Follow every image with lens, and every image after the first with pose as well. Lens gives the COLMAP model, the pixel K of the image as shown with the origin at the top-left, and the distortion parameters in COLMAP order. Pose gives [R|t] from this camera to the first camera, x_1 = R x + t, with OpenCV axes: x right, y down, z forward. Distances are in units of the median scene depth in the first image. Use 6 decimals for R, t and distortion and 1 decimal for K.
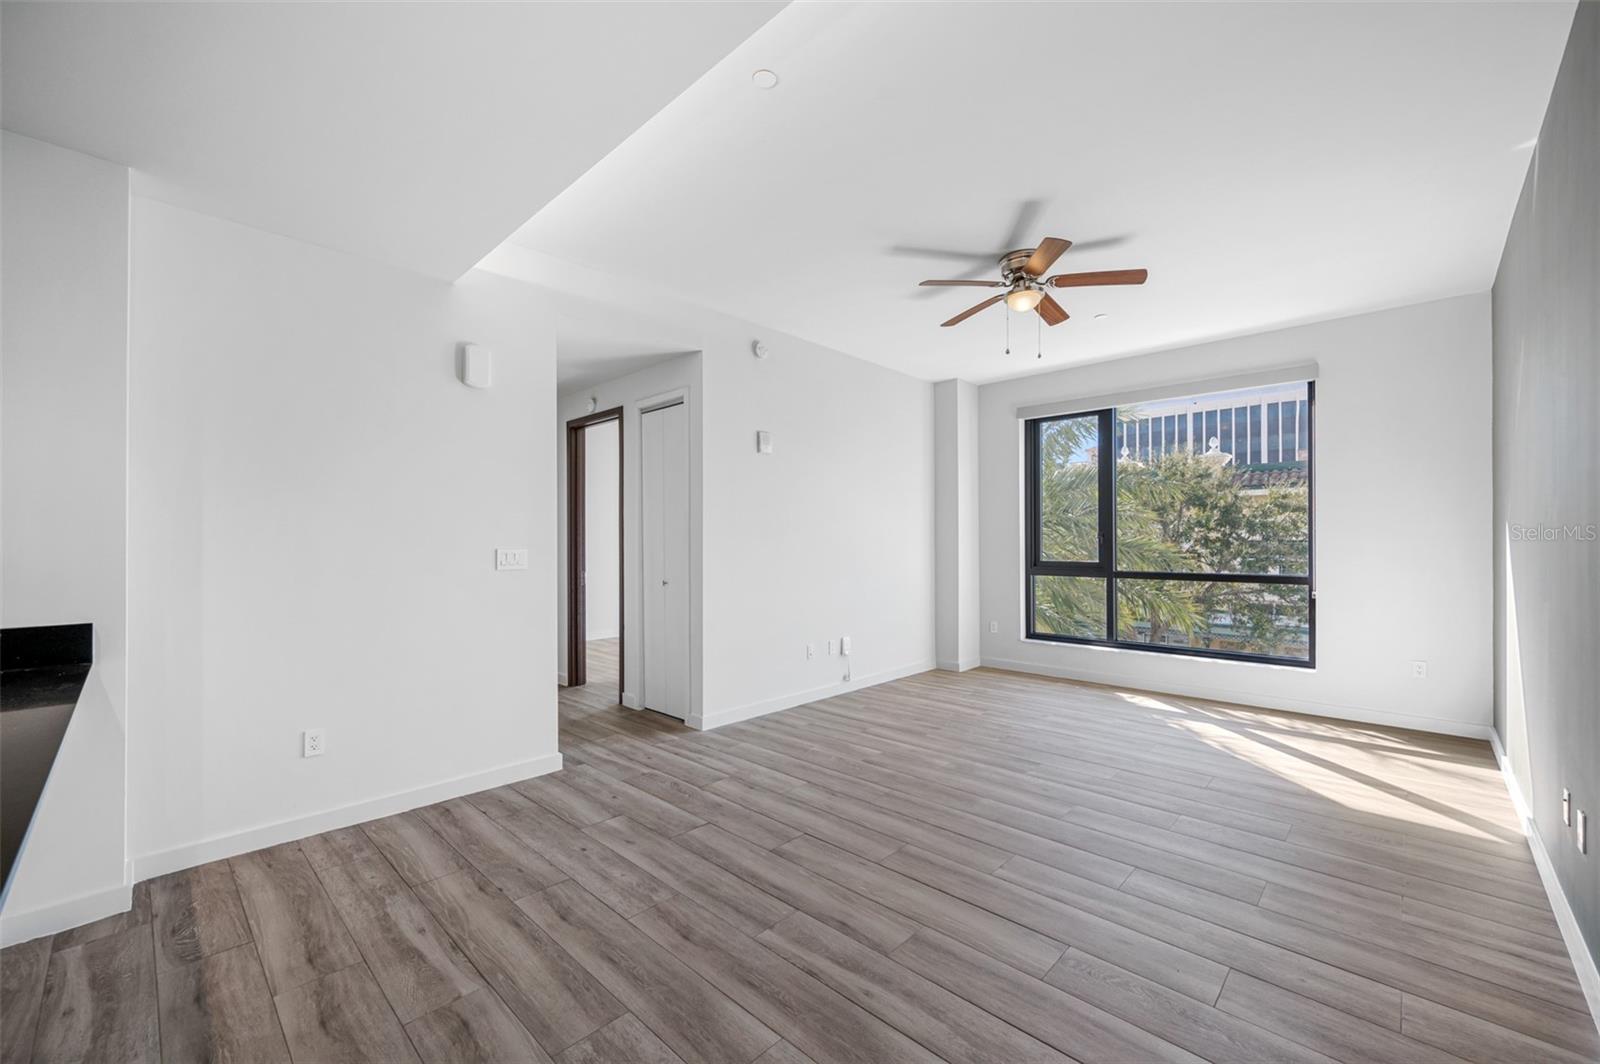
lens RADIAL K [[638.7, 0, 802.4], [0, 638.7, 535.4], [0, 0, 1]] dist [0.000929, 0.000081]
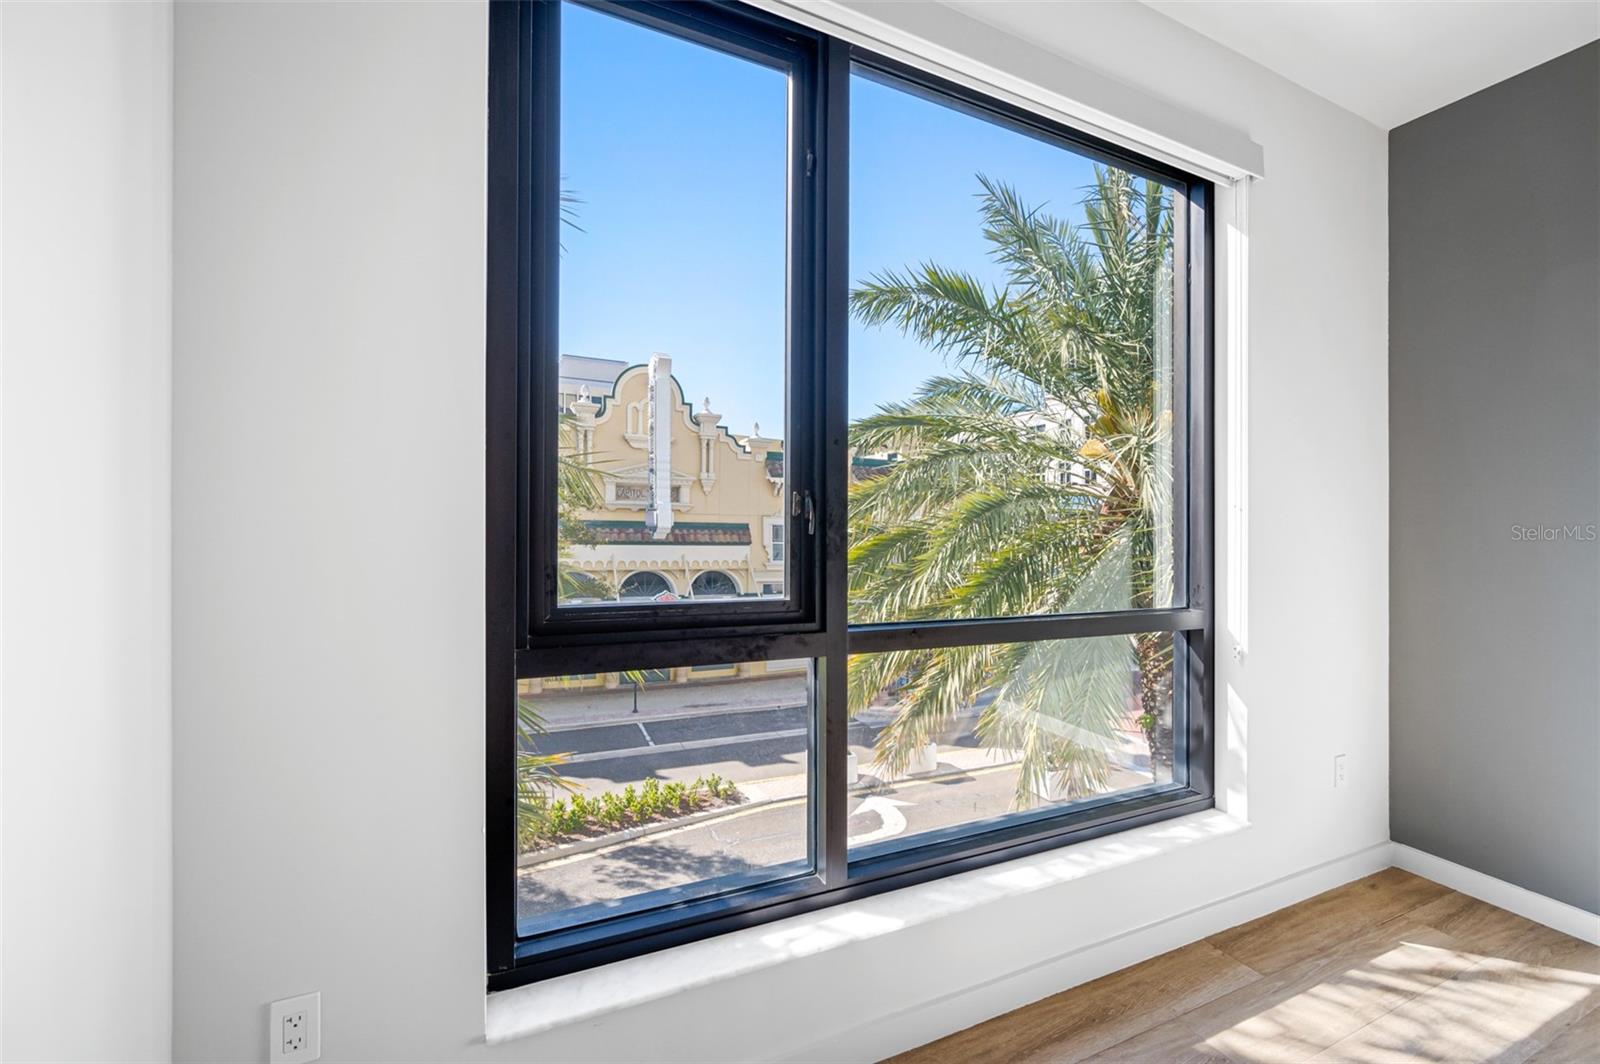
lens RADIAL K [[646.4, 0, 800.0], [0, 646.4, 532.0], [0, 0, 1]] dist [0.036874, -0.000009]
pose [[0.366811, -0.004157, 0.930286, 0.287272], [-0.018484, 0.999760, 0.011756, 0.012694], [-0.930112, -0.021508, 0.366647, 1.259228]]
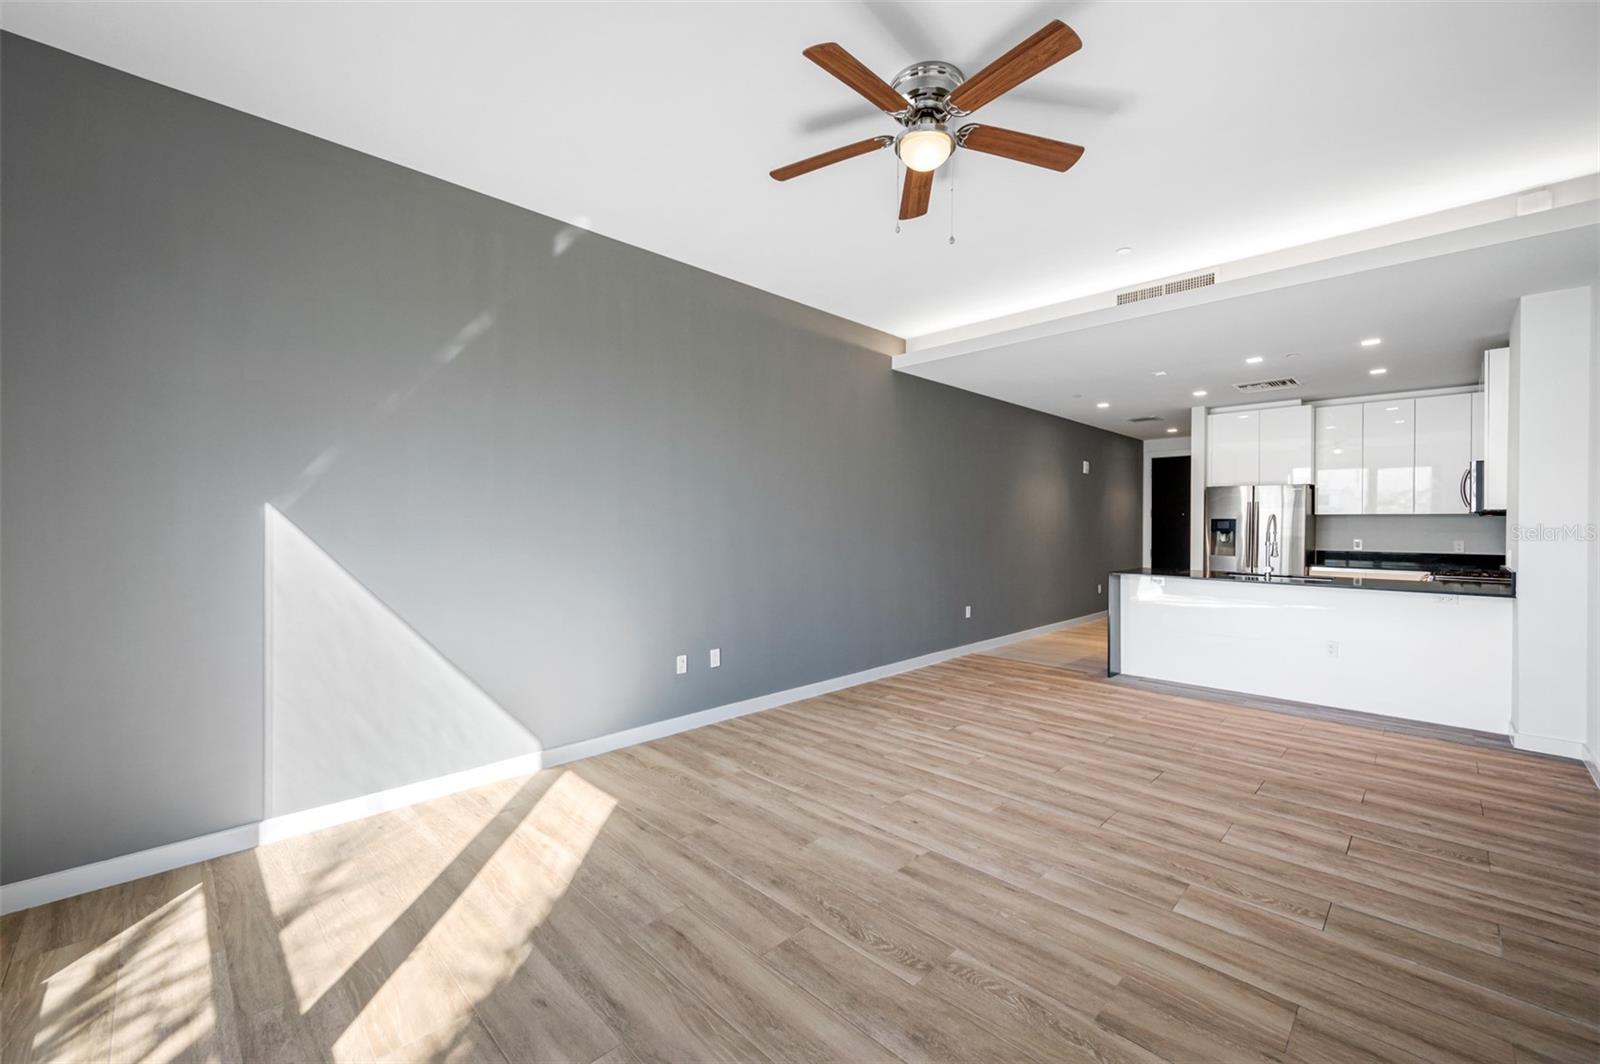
lens RADIAL K [[641.3, 0, 802.3], [0, 641.3, 521.3], [0, 0, 1]] dist [0.000451, -0.000123]
pose [[-0.999734, 0.002335, 0.022929, 0.396206], [0.002008, 0.999896, -0.014275, 0.013633], [-0.022960, -0.014225, -0.999635, 1.444056]]
